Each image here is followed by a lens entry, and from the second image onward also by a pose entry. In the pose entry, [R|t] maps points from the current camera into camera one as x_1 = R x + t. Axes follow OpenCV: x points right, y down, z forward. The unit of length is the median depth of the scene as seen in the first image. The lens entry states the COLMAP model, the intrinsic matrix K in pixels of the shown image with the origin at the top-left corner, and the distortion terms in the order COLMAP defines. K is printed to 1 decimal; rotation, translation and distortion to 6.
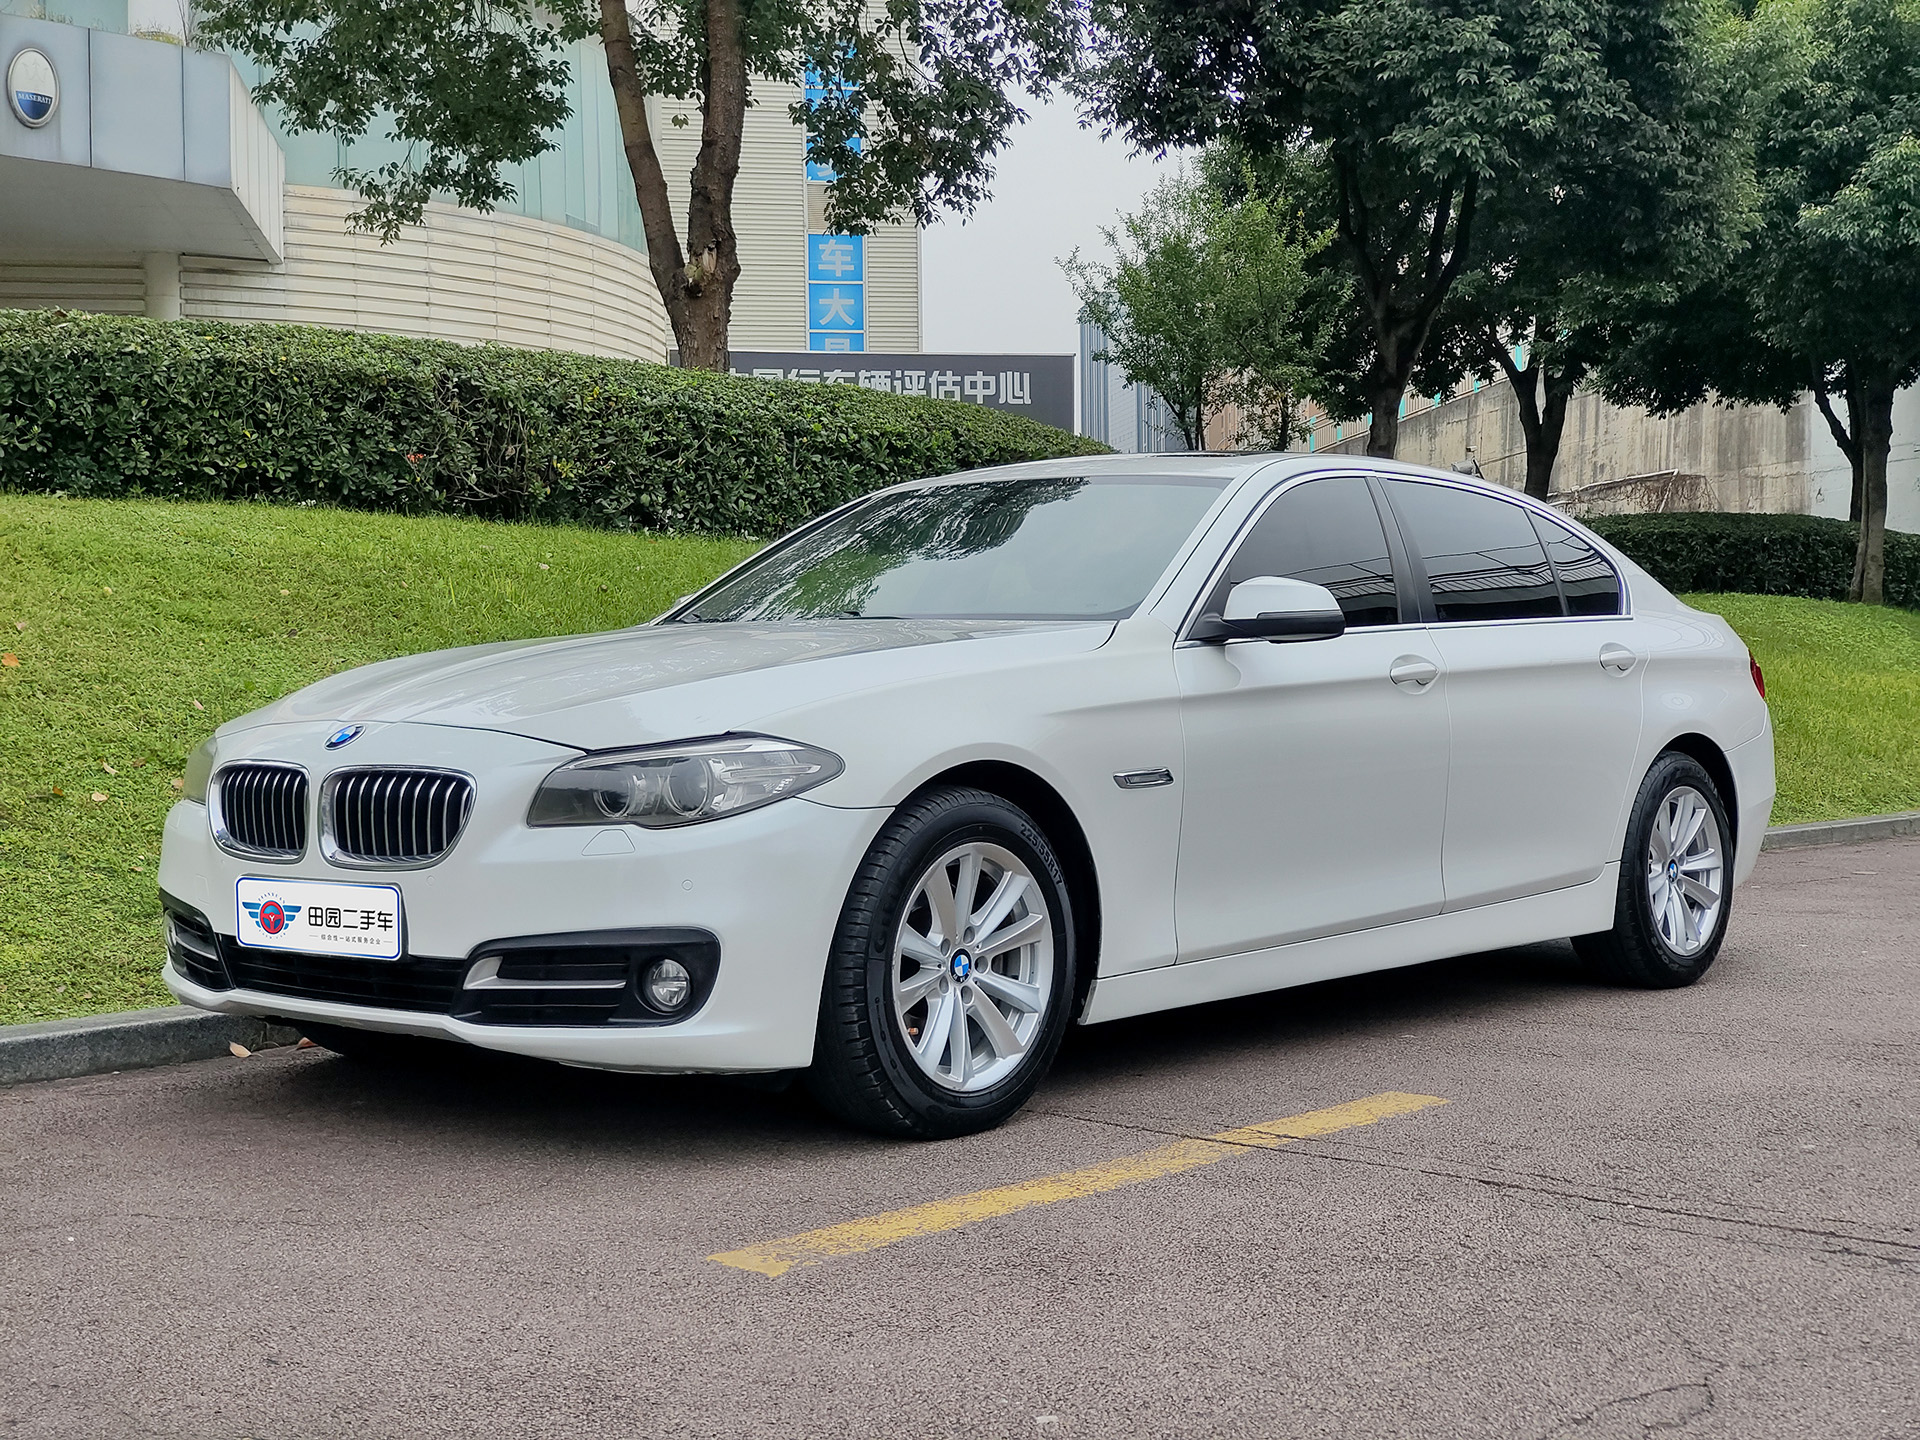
lens RADIAL K [[2655.2, 0, 960.1], [0, 2655.2, 722.2], [0, 0, 1]] dist [0.004131, 0.000000]
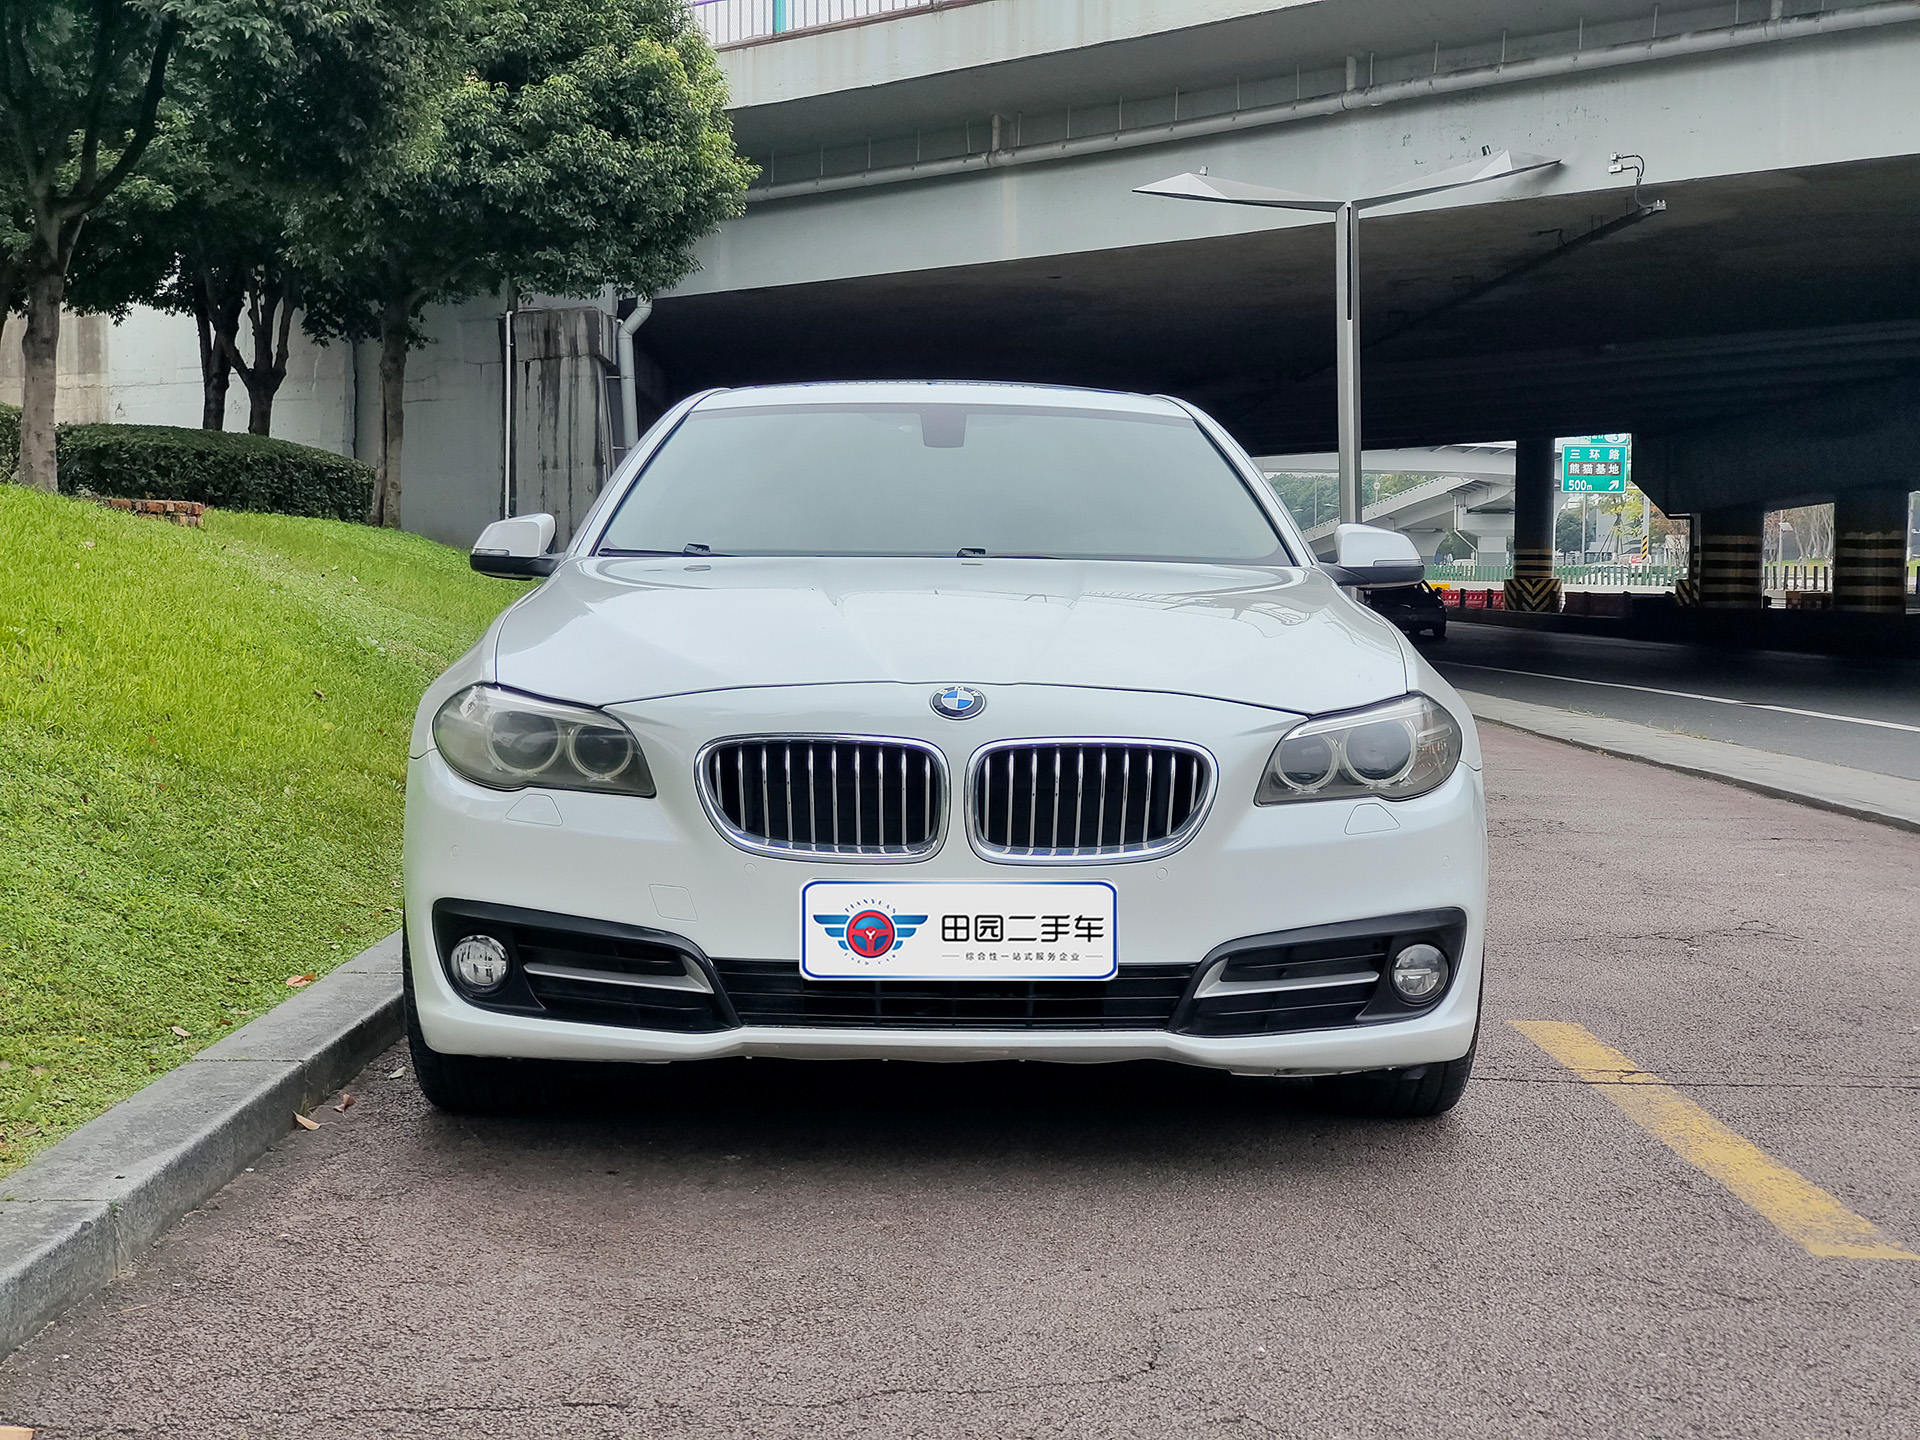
lens RADIAL K [[2655.2, 0, 959.6], [0, 2655.2, 716.7], [0, 0, 1]] dist [0.004131, 0.000000]
pose [[0.710728, -0.016055, 0.703284, -0.797333], [-0.005992, 0.999565, 0.028873, -0.012780], [-0.703441, -0.024735, 0.710323, 0.437263]]
